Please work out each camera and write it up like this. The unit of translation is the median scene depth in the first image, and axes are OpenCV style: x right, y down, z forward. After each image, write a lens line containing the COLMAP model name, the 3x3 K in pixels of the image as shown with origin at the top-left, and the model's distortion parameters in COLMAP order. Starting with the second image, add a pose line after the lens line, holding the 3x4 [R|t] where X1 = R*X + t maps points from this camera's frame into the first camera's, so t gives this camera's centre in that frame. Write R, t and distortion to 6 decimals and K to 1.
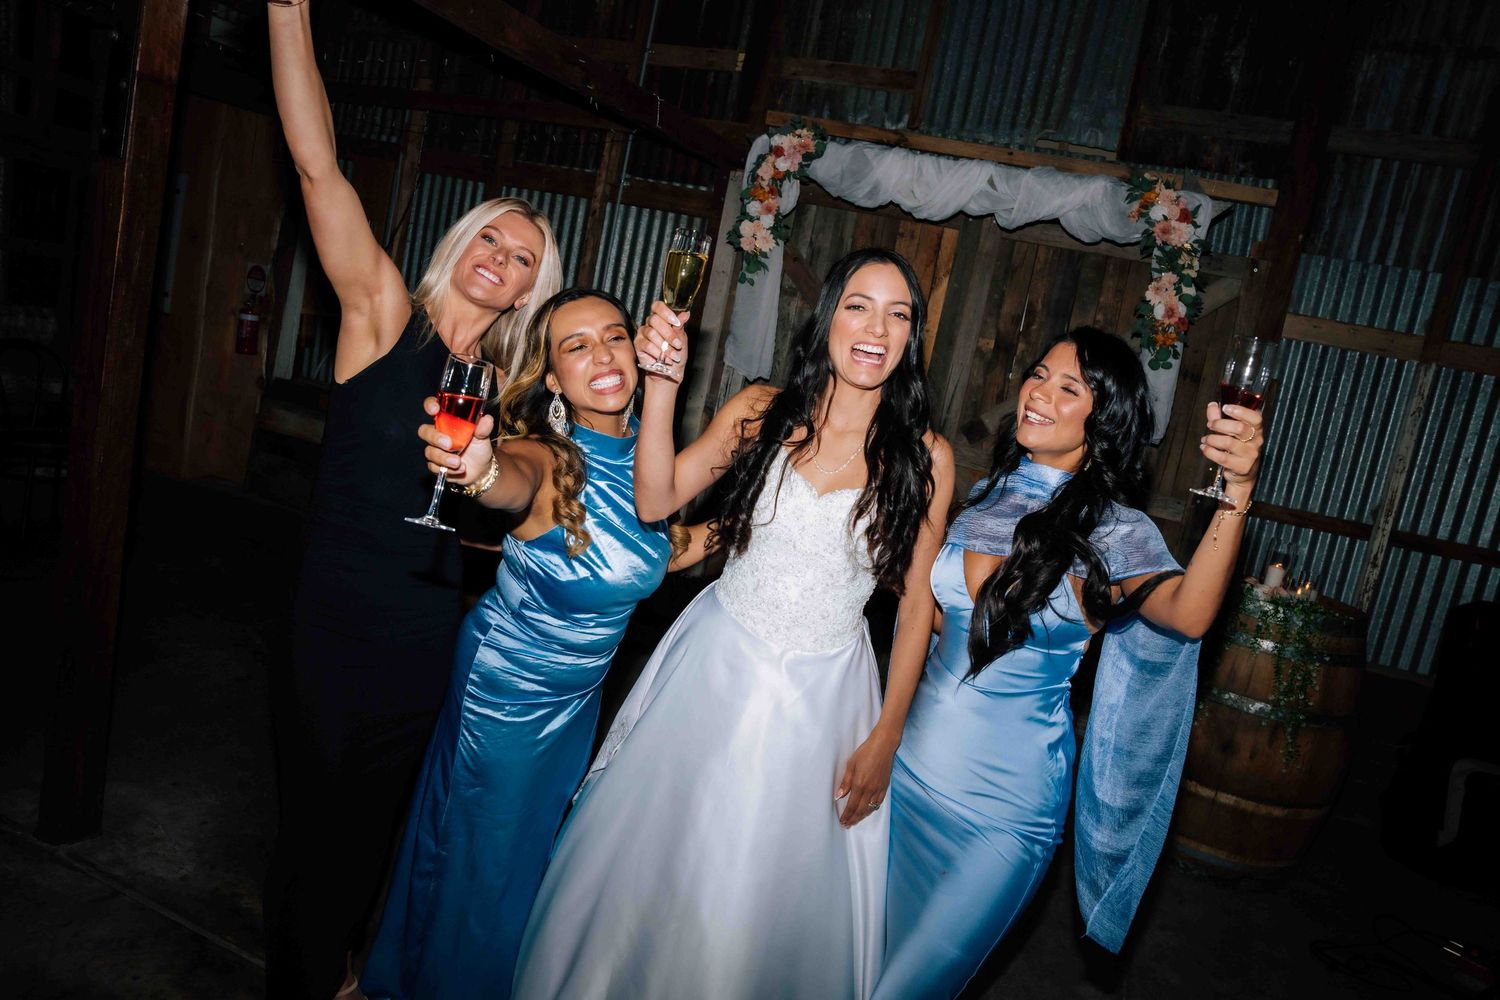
lens RADIAL K [[1028.4, 0, 755.1], [0, 1028.4, 500.2], [0, 0, 1]] dist [-0.178157, 0.127797]
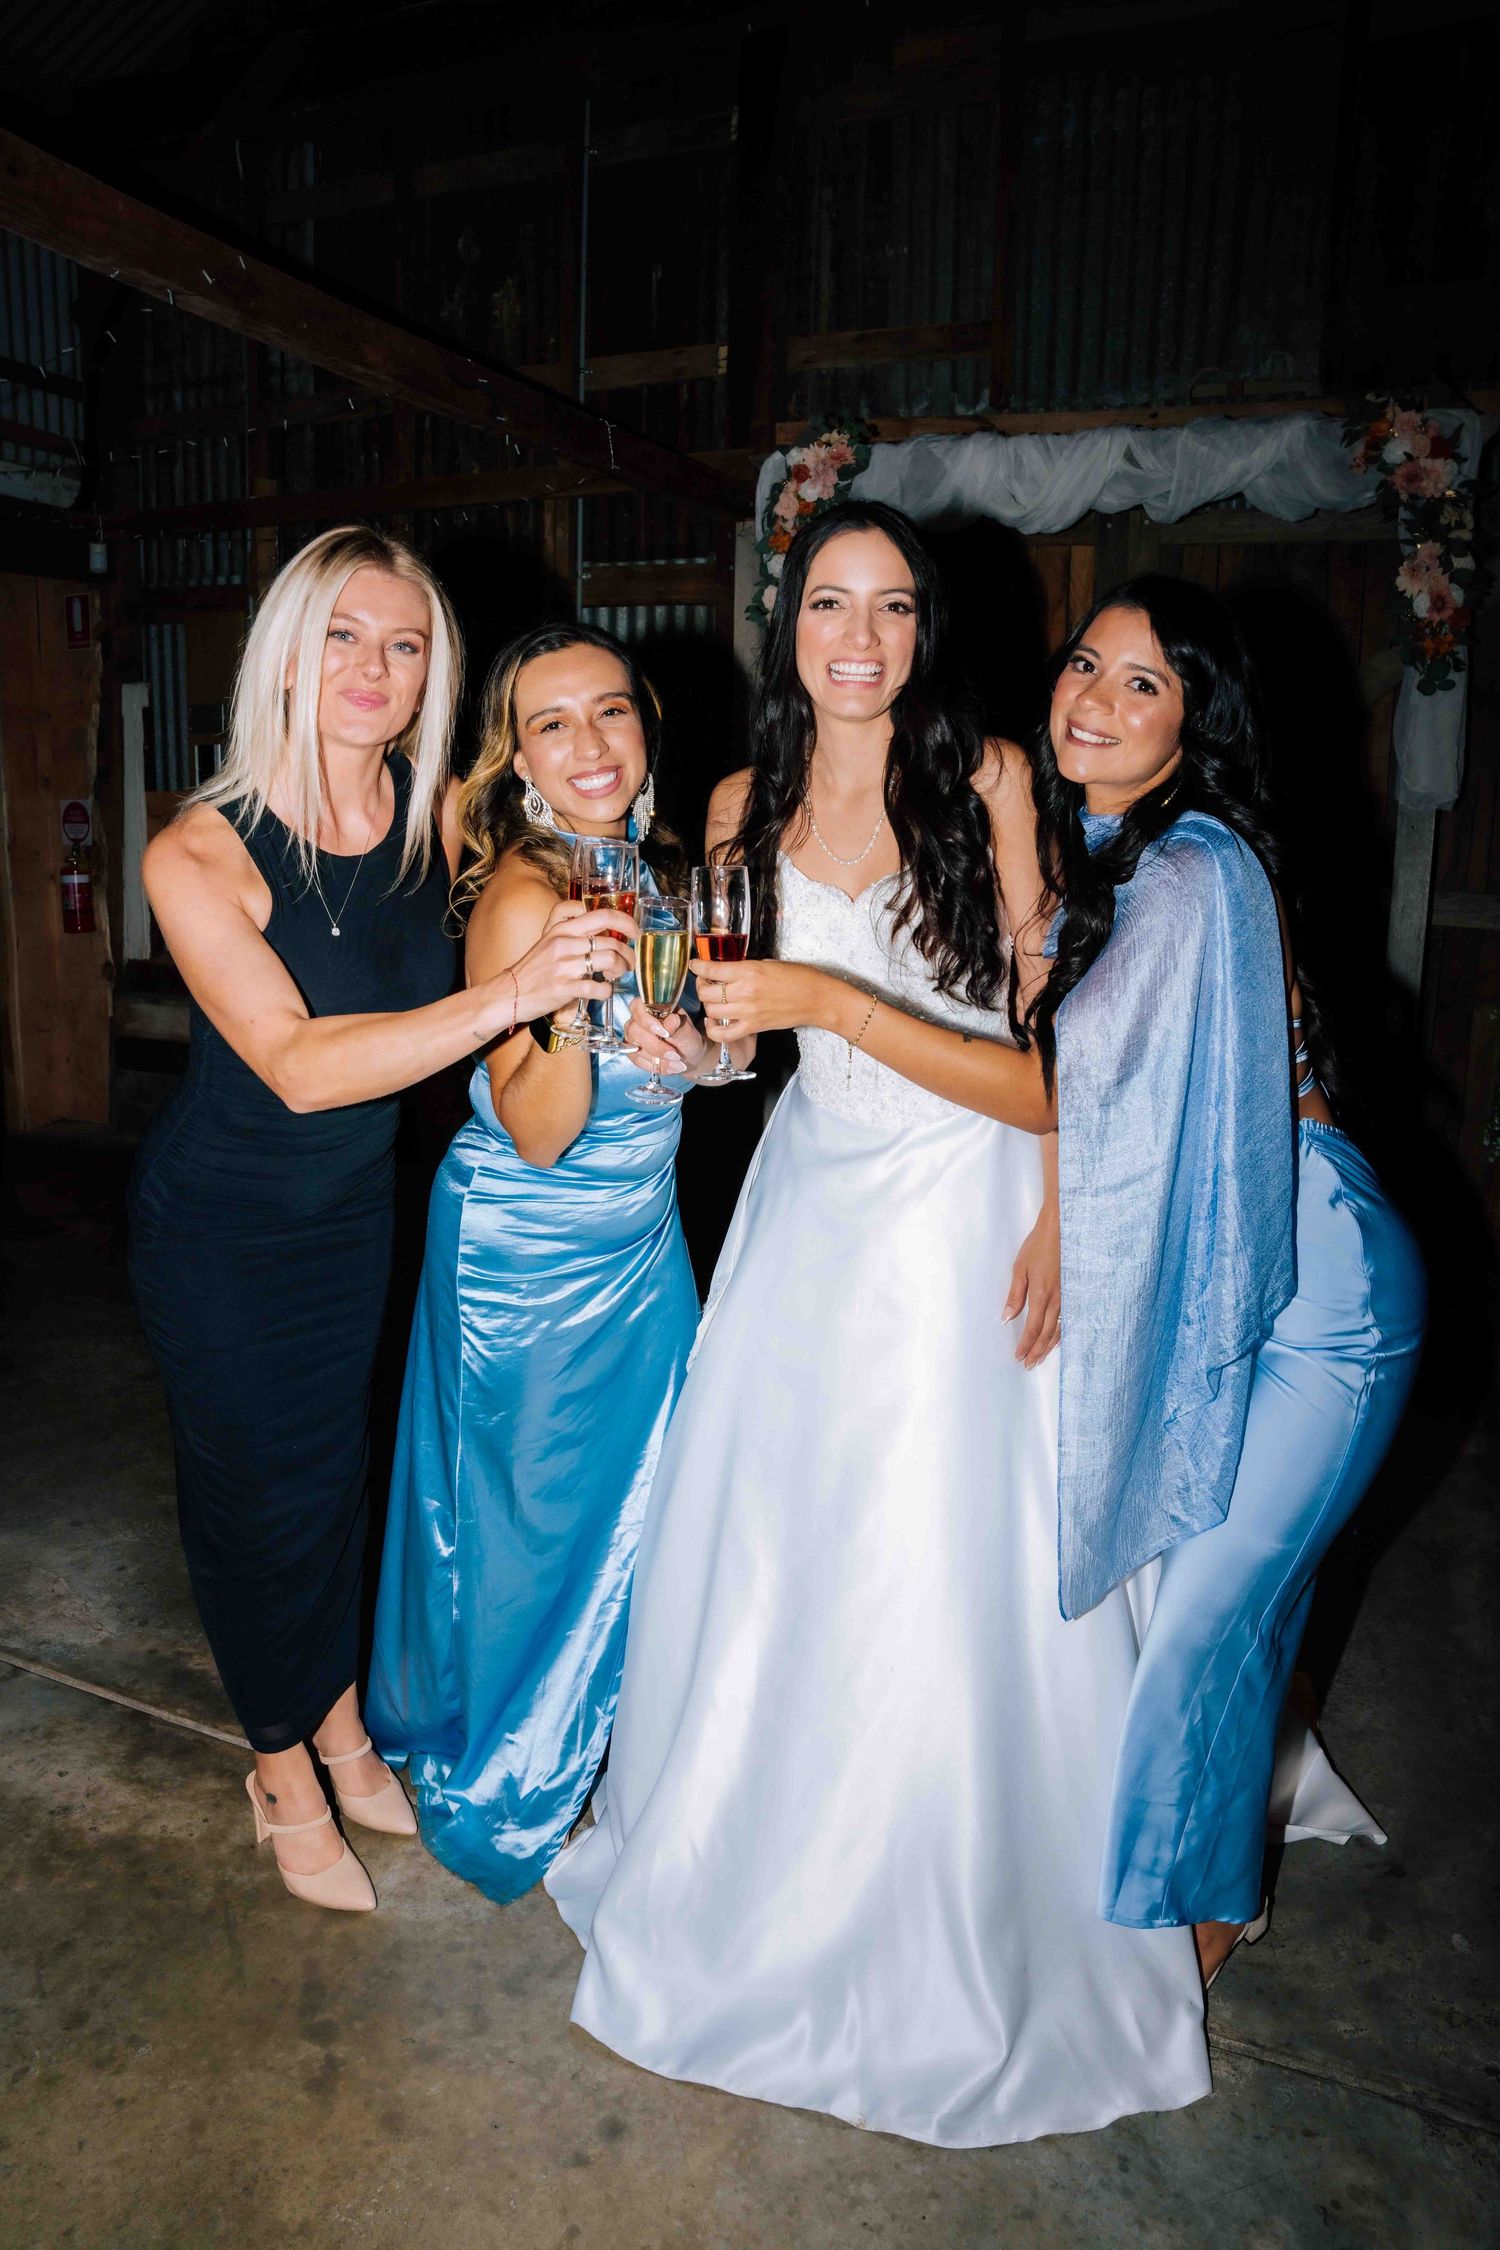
lens RADIAL K [[1542.6, 0, 752.7], [0, 1542.6, 1128.4], [0, 0, 1]] dist [-0.178157, 0.127797]
pose [[0.983898, -0.159693, -0.080272, 0.002386], [0.162688, 0.986151, 0.032229, 0.038771], [0.074014, -0.044770, 0.996252, 0.004530]]
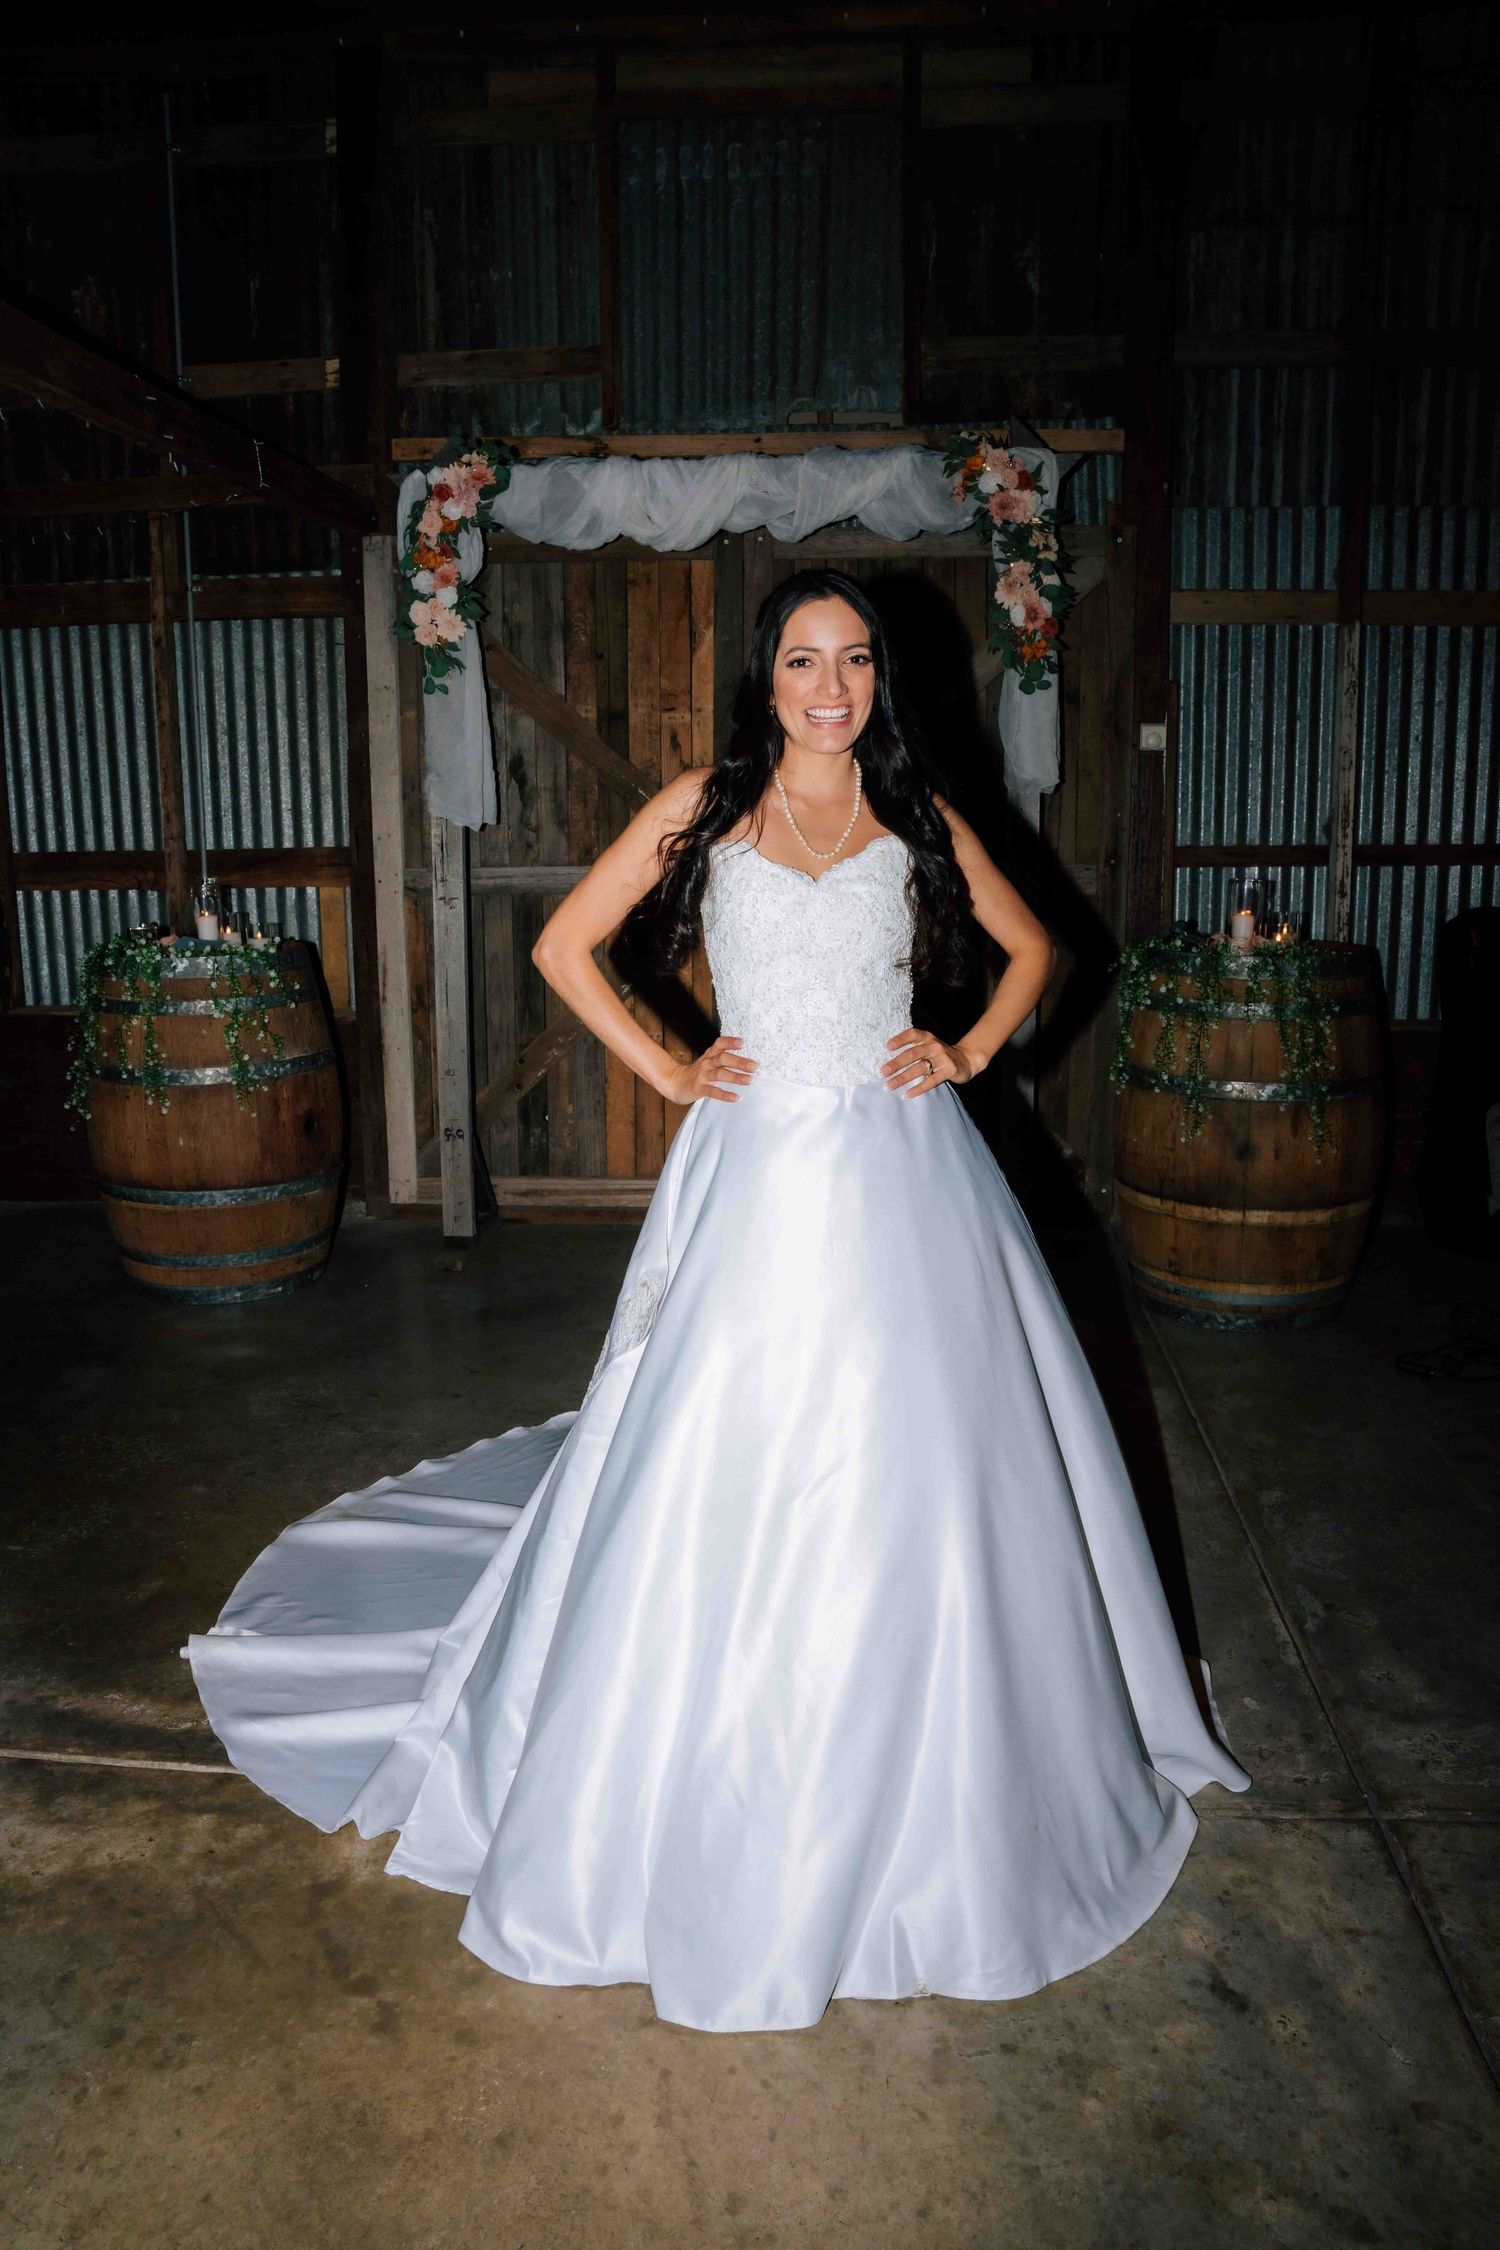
lens RADIAL K [[1541.3, 0, 759.1], [0, 1541.3, 1127.9], [0, 0, 1]] dist [-0.181915, 0.127622]
pose [[0.943270, -0.249498, 0.219071, -0.101094], [0.233048, 0.967474, 0.098396, 0.020643], [-0.236495, -0.041760, 0.970735, -0.044594]]
